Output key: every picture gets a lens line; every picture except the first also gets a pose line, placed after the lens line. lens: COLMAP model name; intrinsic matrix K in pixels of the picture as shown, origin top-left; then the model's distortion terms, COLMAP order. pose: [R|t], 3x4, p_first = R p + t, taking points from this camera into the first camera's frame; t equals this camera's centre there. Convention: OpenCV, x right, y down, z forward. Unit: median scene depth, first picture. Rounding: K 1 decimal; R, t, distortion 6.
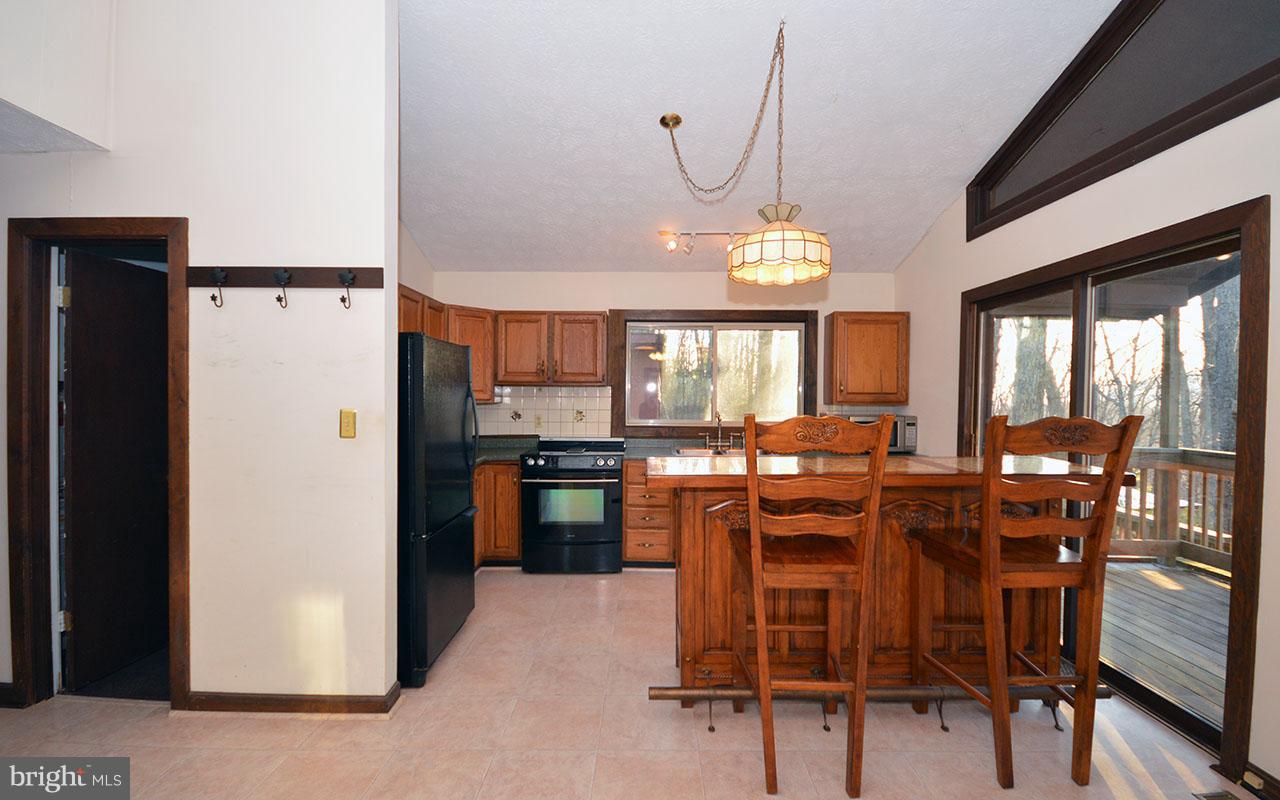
lens RADIAL K [[565.3, 0, 644.3], [0, 565.3, 407.2], [0, 0, 1]] dist [-0.000172, -0.009260]
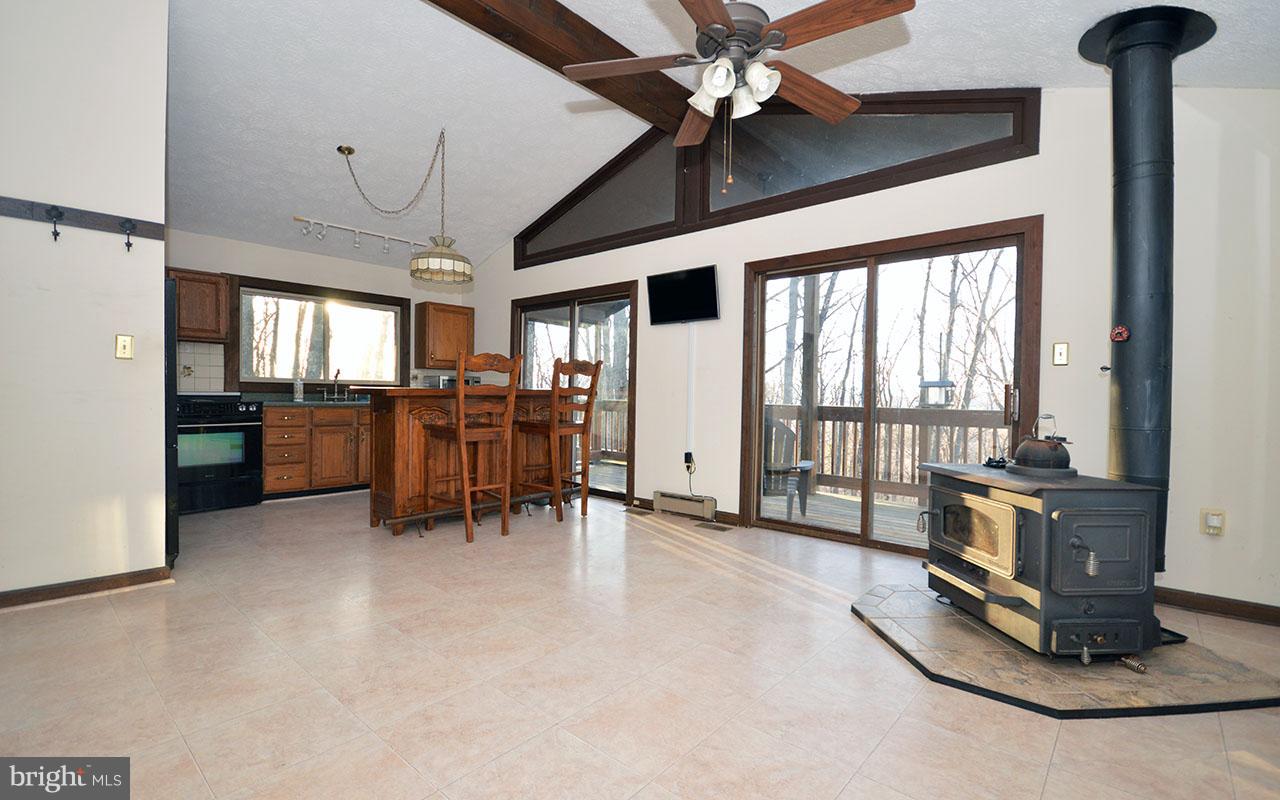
lens RADIAL K [[565.3, 0, 644.3], [0, 565.3, 407.2], [0, 0, 1]] dist [-0.000172, -0.009260]
pose [[0.655240, -0.014864, 0.755275, -0.404541], [0.007795, 0.999886, 0.012915, 0.086683], [-0.755381, -0.002575, 0.655281, -0.357280]]
